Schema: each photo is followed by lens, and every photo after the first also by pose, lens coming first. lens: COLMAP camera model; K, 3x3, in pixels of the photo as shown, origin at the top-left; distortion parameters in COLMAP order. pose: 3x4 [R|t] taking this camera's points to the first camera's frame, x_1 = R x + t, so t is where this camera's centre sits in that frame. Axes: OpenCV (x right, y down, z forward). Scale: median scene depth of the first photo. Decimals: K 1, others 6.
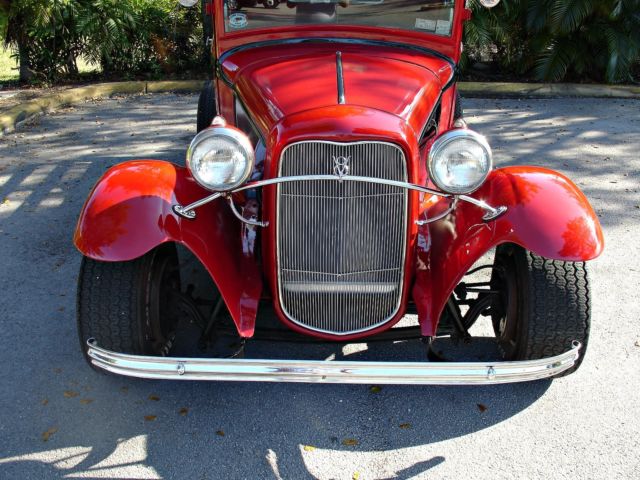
lens RADIAL K [[633.8, 0, 320.0], [0, 633.8, 240.0], [0, 0, 1]] dist [-0.204313, 0.234559]
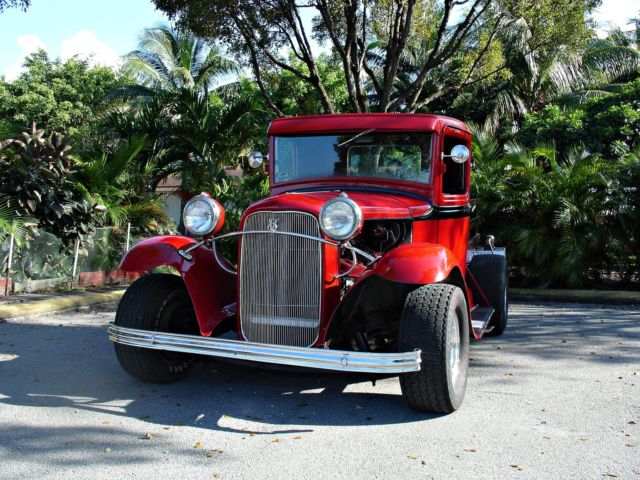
lens RADIAL K [[633.8, 0, 320.0], [0, 633.8, 240.0], [0, 0, 1]] dist [-0.204313, 0.234559]
pose [[0.943780, 0.016732, -0.330149, 0.565513], [-0.144065, 0.919706, -0.365220, 0.404513], [0.297530, 0.392250, 0.870411, -0.271385]]
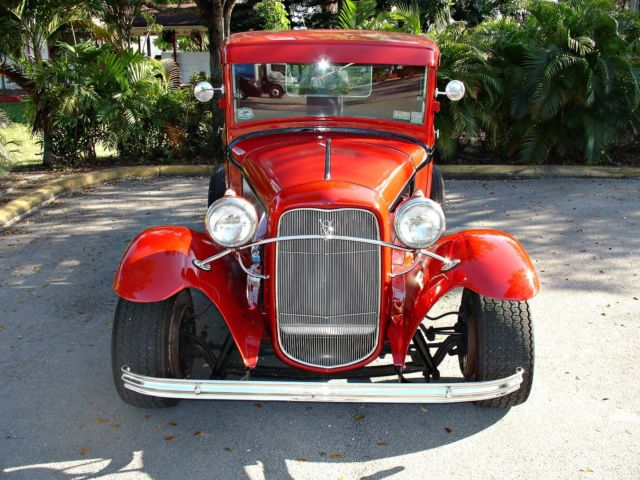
lens RADIAL K [[633.8, 0, 320.0], [0, 633.8, 240.0], [0, 0, 1]] dist [-0.204313, 0.234559]
pose [[0.999960, -0.004094, -0.007941, 0.026154], [0.002998, 0.991058, -0.133397, 0.065451], [0.008416, 0.133368, 0.991031, -0.220070]]
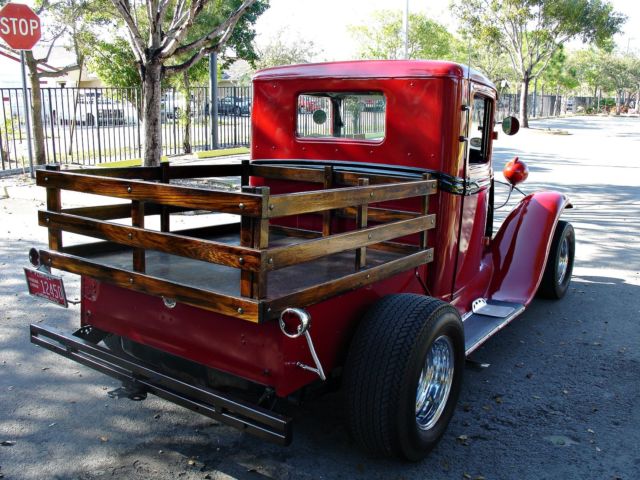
lens RADIAL K [[633.8, 0, 320.0], [0, 633.8, 240.0], [0, 0, 1]] dist [-0.204313, 0.234559]
pose [[-0.824017, -0.143041, 0.548211, -0.808872], [0.216471, 0.814706, 0.537954, -1.275916], [-0.523580, 0.561955, -0.640367, 2.796932]]
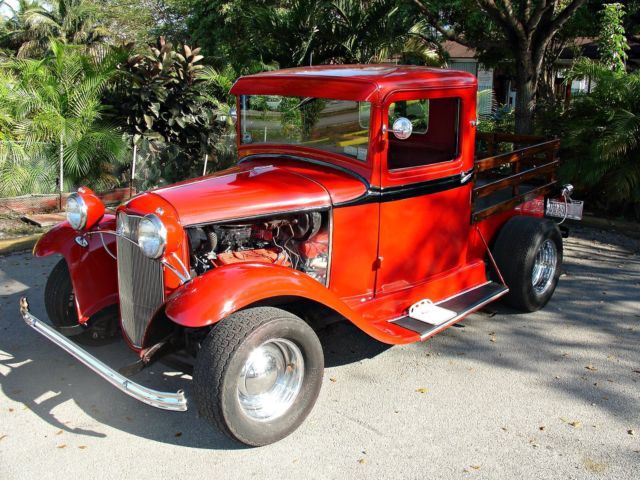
lens RADIAL K [[633.8, 0, 320.0], [0, 633.8, 240.0], [0, 0, 1]] dist [-0.204313, 0.234559]
pose [[0.733747, 0.172014, -0.657288, 1.214432], [-0.287840, 0.955014, -0.071393, -0.103436], [0.615438, 0.241578, 0.750251, 0.122415]]
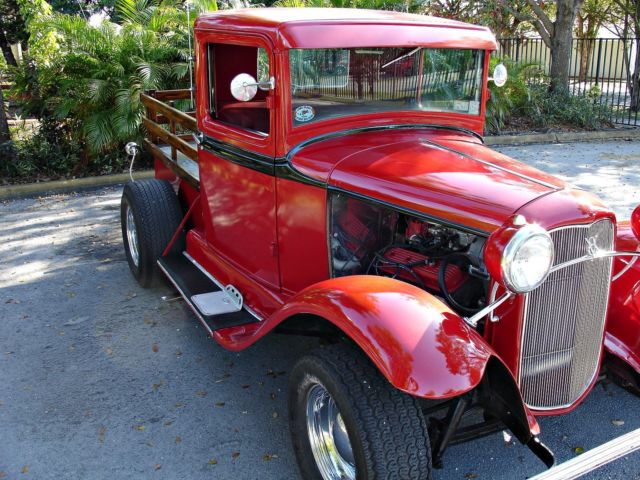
lens RADIAL K [[633.8, 0, 320.0], [0, 633.8, 240.0], [0, 0, 1]] dist [-0.204313, 0.234559]
pose [[0.884281, -0.158242, 0.439325, -0.701434], [0.207443, 0.976019, -0.065988, -0.130696], [-0.418348, 0.149487, 0.895901, 0.223279]]
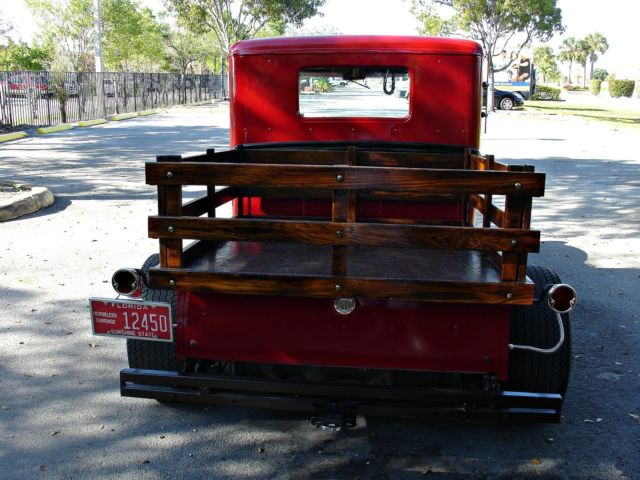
lens RADIAL K [[658.2, 0, 303.7], [0, 658.2, 246.4], [0, 0, 1]] dist [-0.211787, 0.239558]
pose [[-0.993174, -0.048689, 0.105991, -0.018007], [0.027586, 0.784876, 0.619039, -1.340452], [-0.113330, 0.617737, -0.778175, 3.018188]]
